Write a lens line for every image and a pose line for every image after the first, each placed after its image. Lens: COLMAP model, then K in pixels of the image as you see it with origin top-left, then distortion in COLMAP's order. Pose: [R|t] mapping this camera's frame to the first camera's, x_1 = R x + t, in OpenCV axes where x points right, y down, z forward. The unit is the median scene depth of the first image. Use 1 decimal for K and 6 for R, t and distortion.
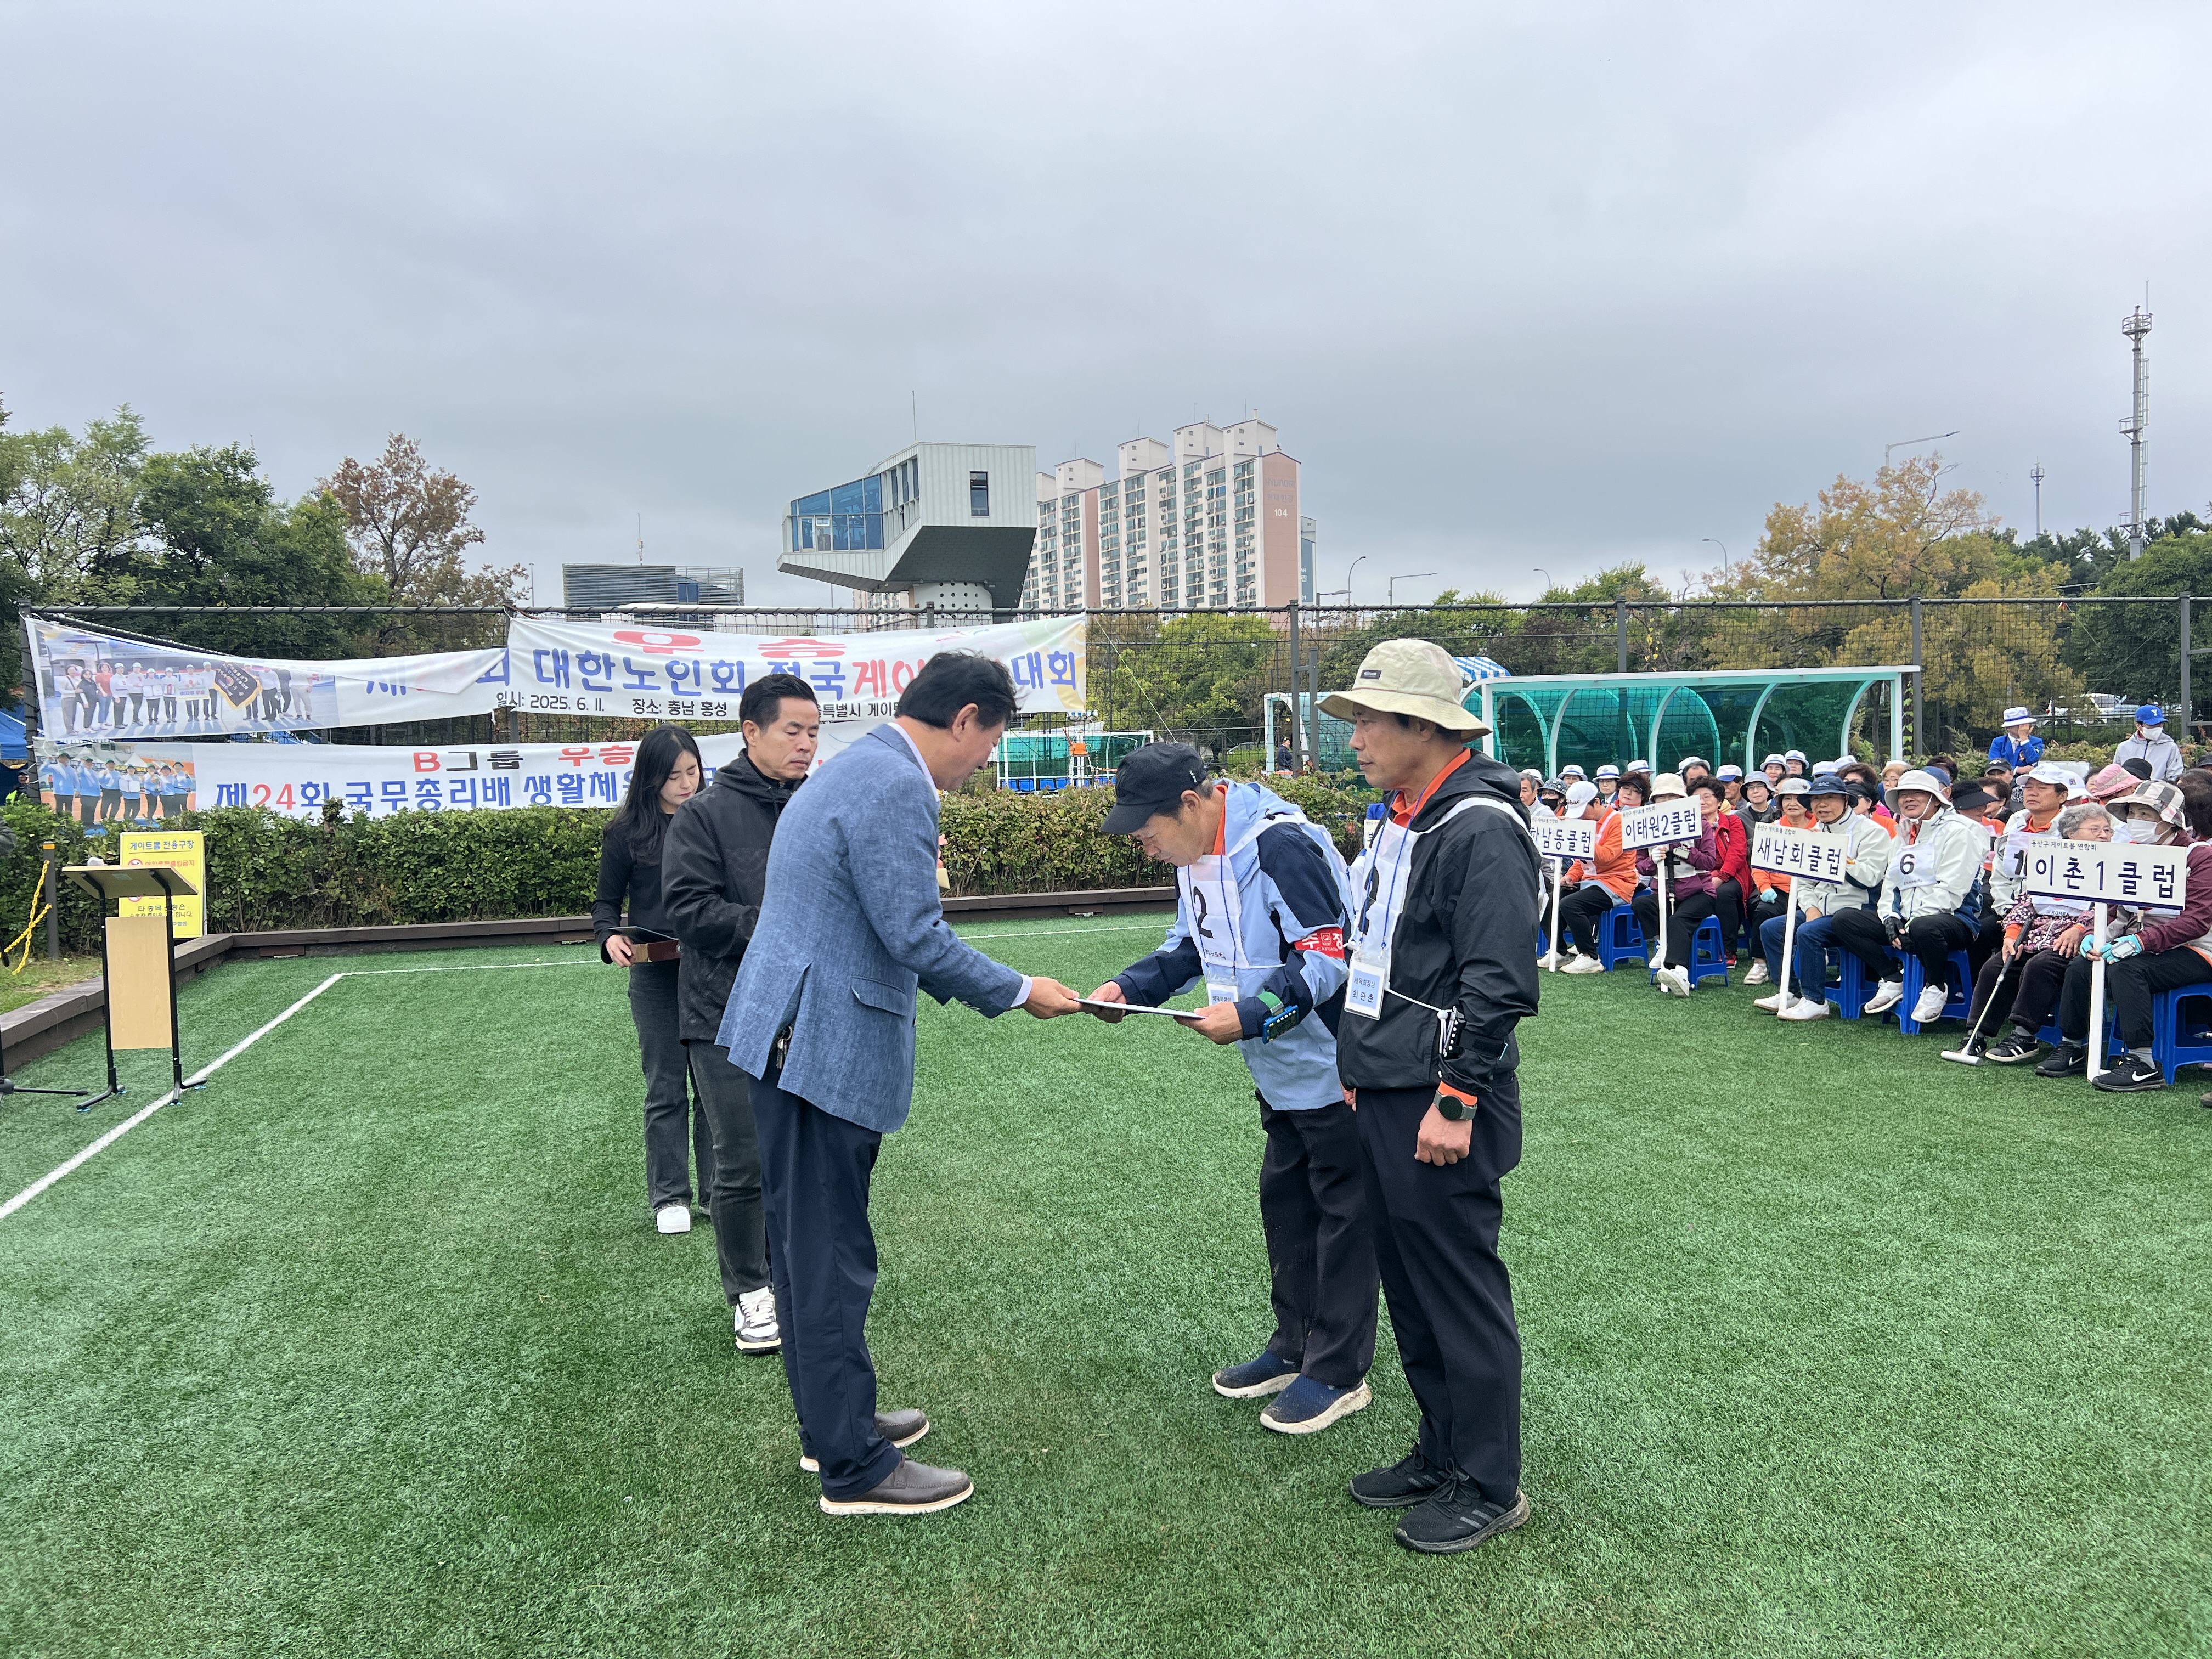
lens RADIAL K [[1650.0, 0, 1108.9], [0, 1650.0, 829.5], [0, 0, 1]] dist [0.048348, -0.039824]
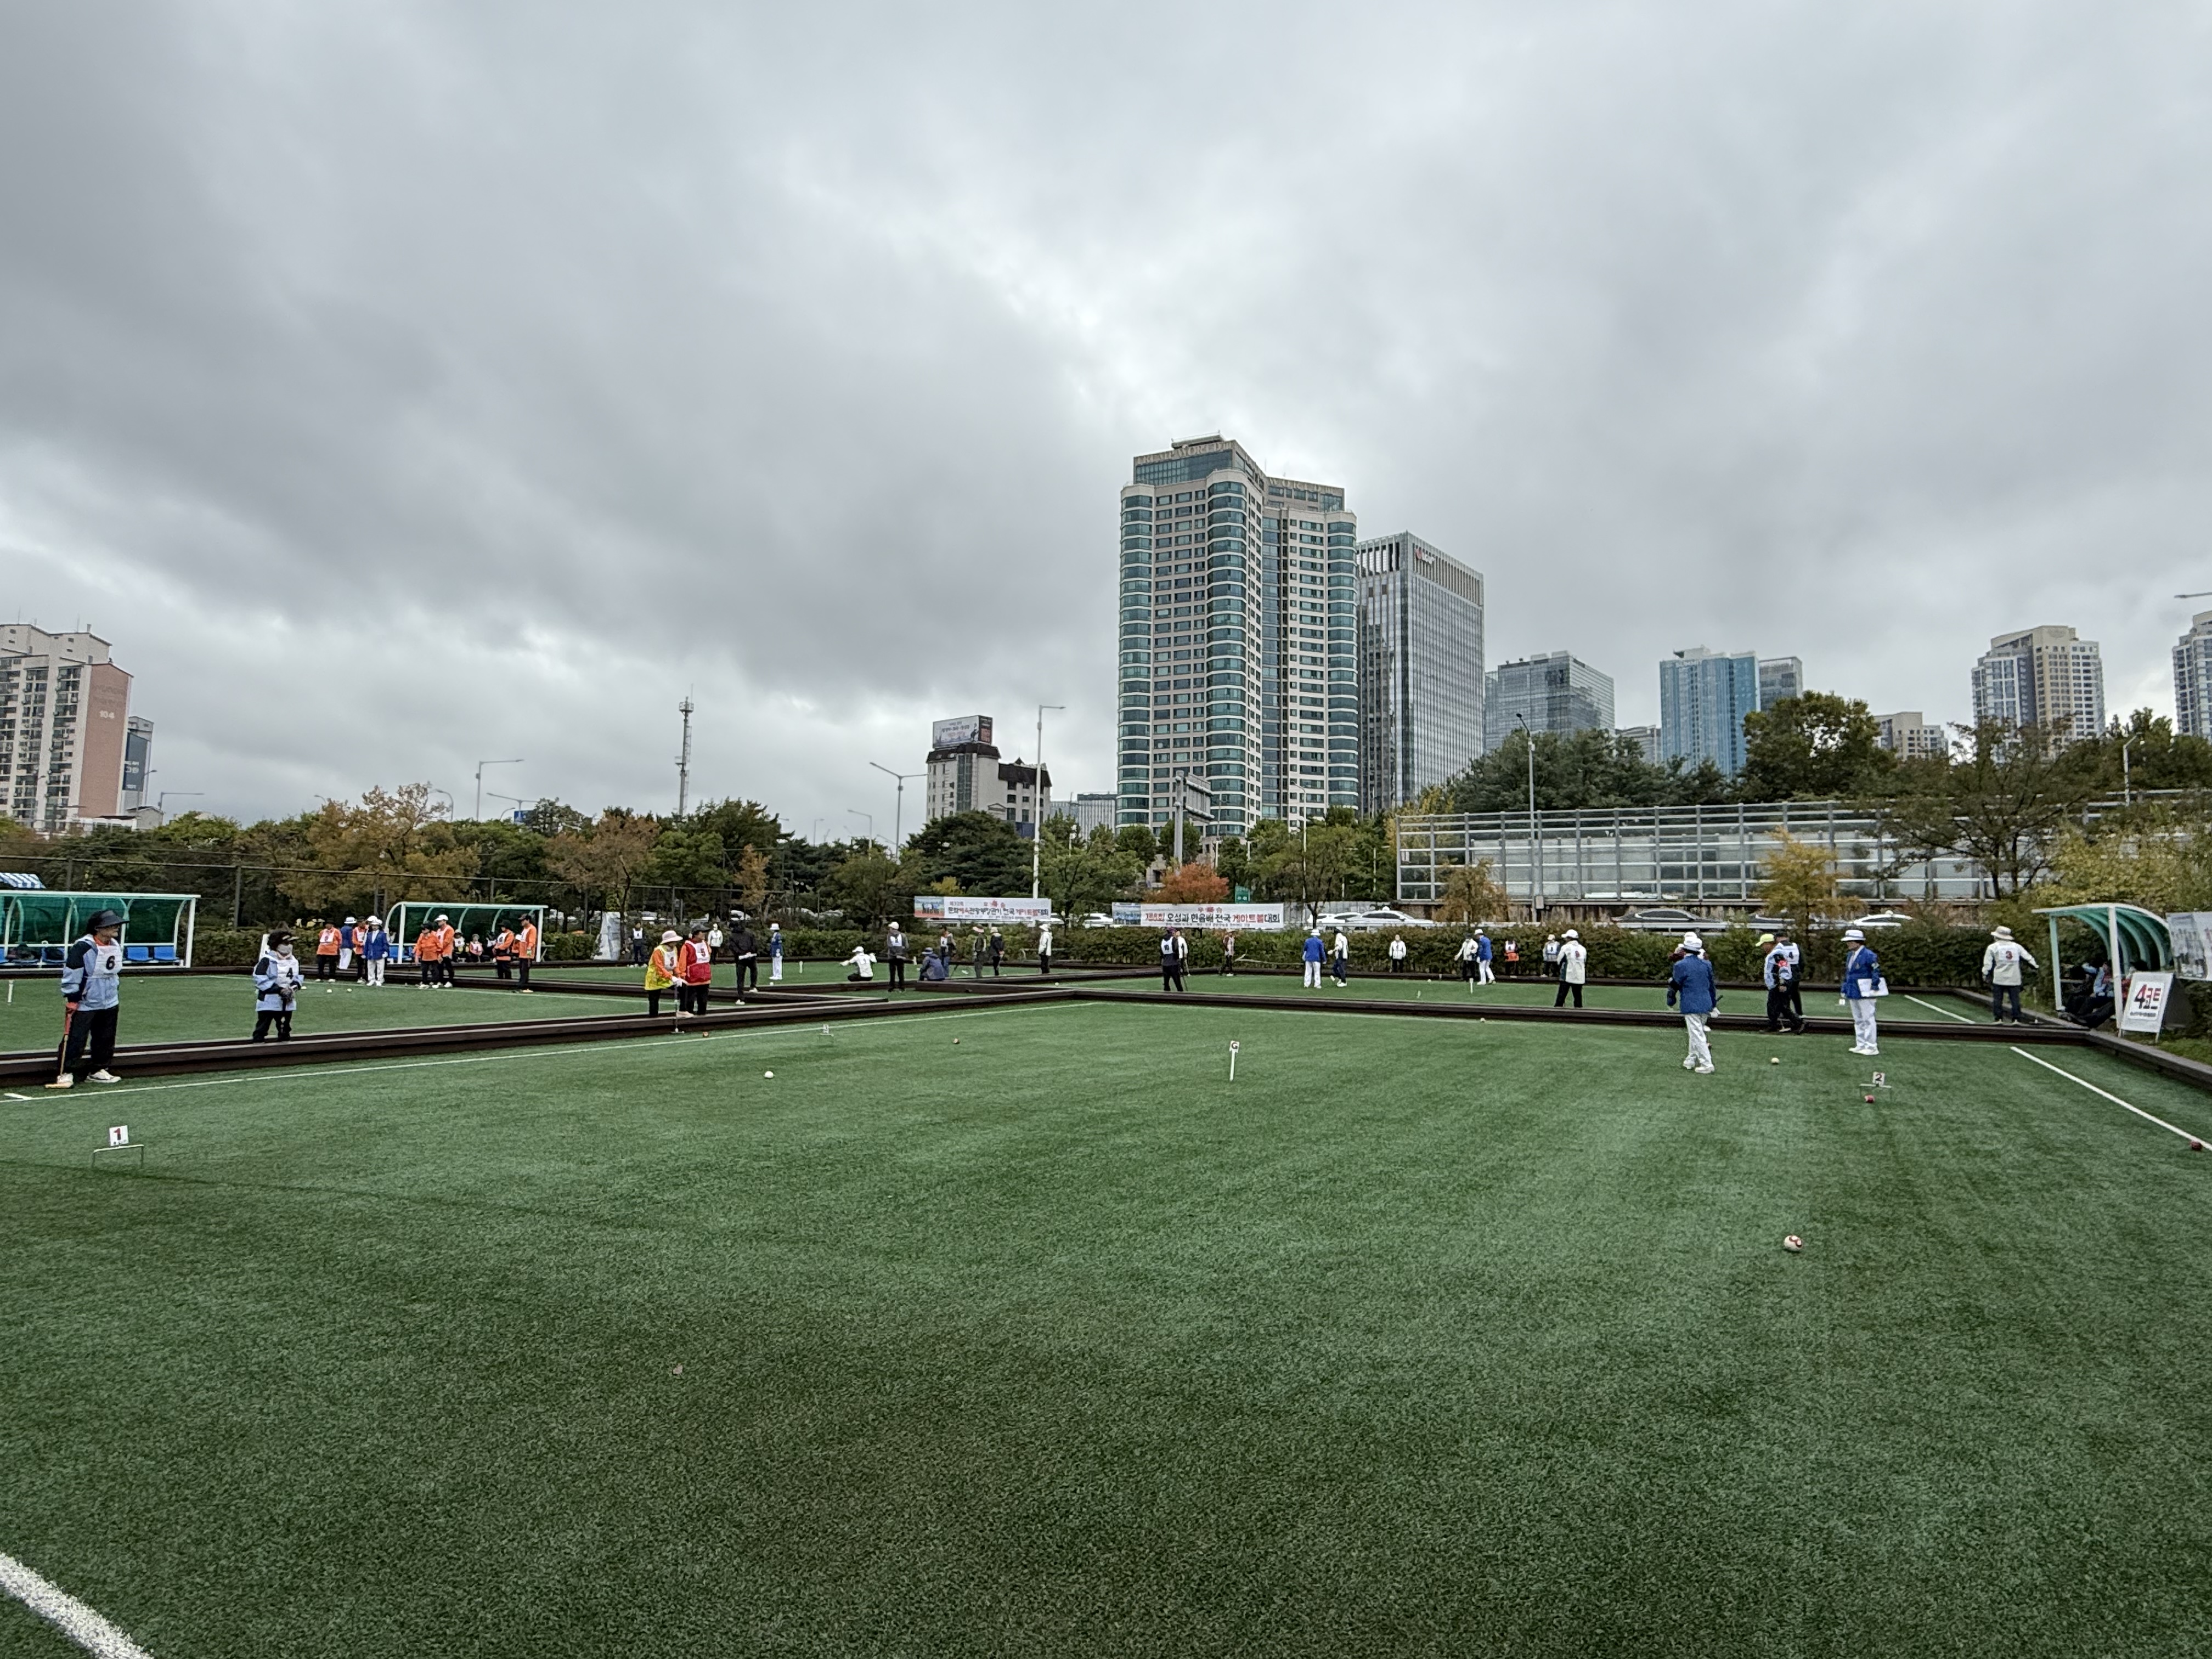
lens RADIAL K [[1198.3, 0, 1114.2], [0, 1198.3, 827.6], [0, 0, 1]] dist [-0.006931, -0.000367]
pose [[0.695610, 0.100839, 0.711307, 0.033750], [-0.000710, 0.990196, -0.139681, 0.012874], [-0.718419, 0.096658, 0.688863, -0.300288]]
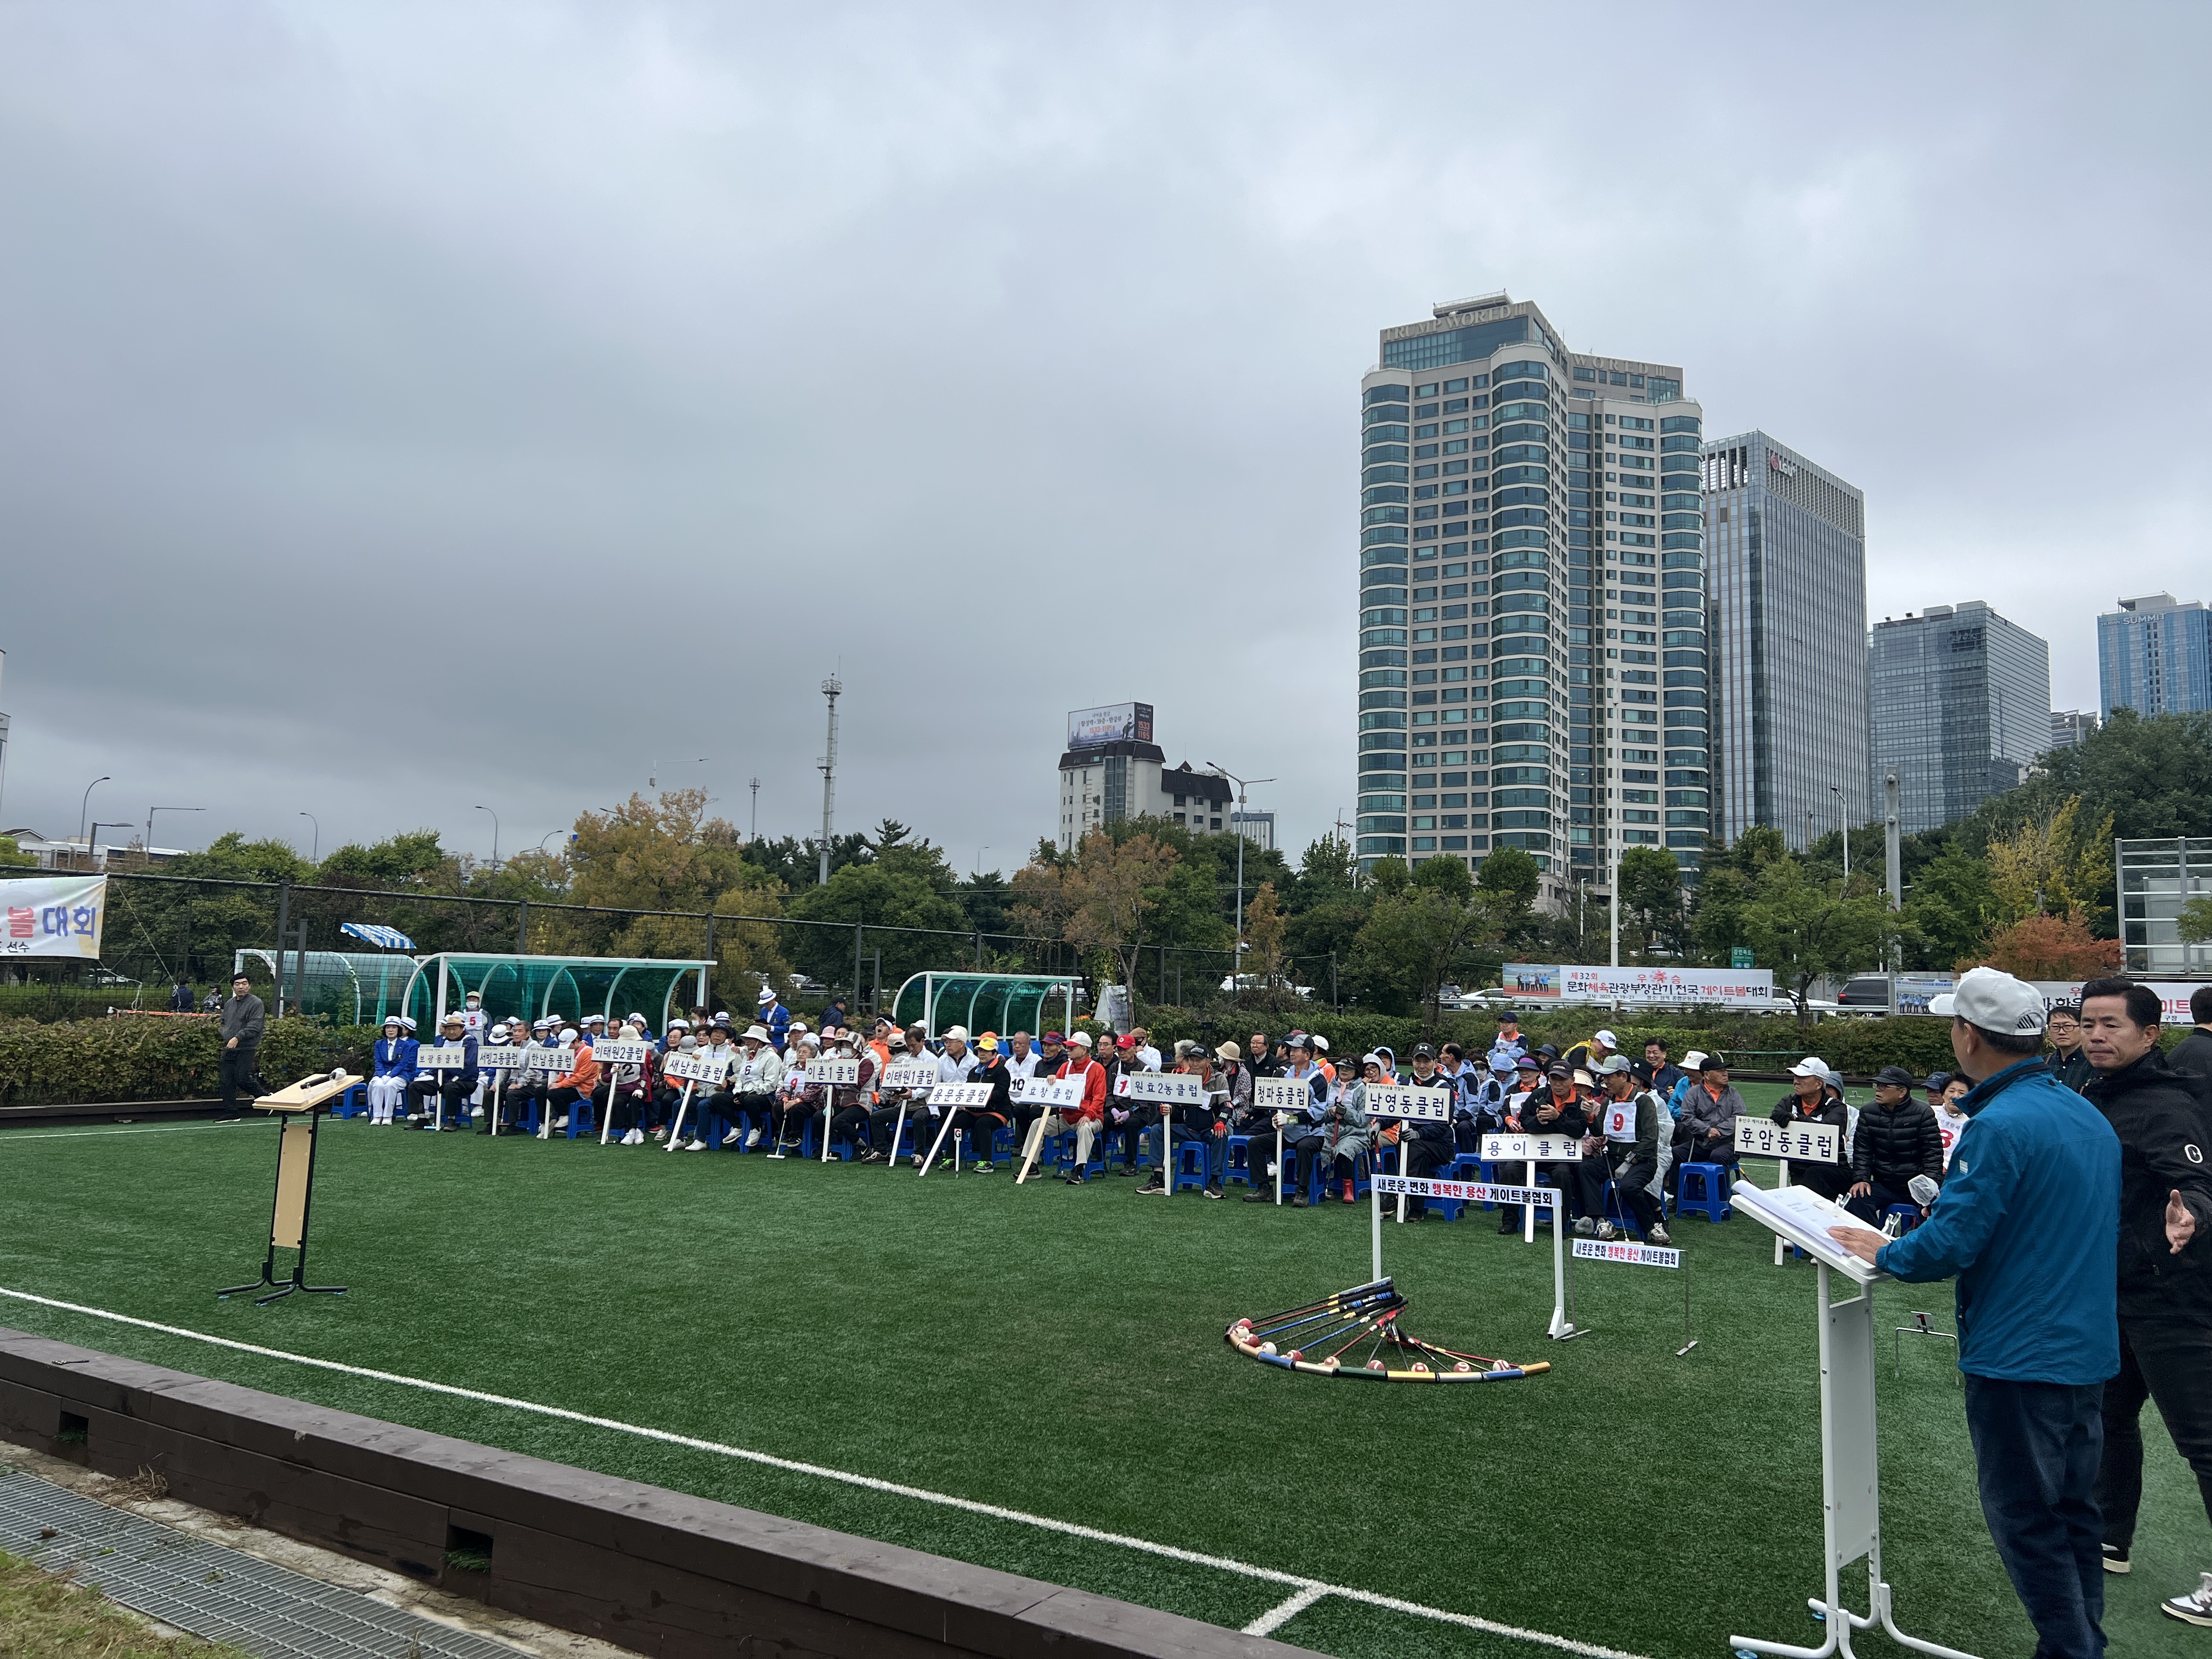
lens RADIAL K [[1650.0, 0, 1103.3], [0, 1650.0, 825.8], [0, 0, 1]] dist [0.048348, -0.039824]
pose [[0.749861, 0.114899, 0.651541, -0.058576], [-0.012251, 0.987047, -0.159965, 0.004479], [-0.661482, 0.111970, 0.741556, -0.089070]]
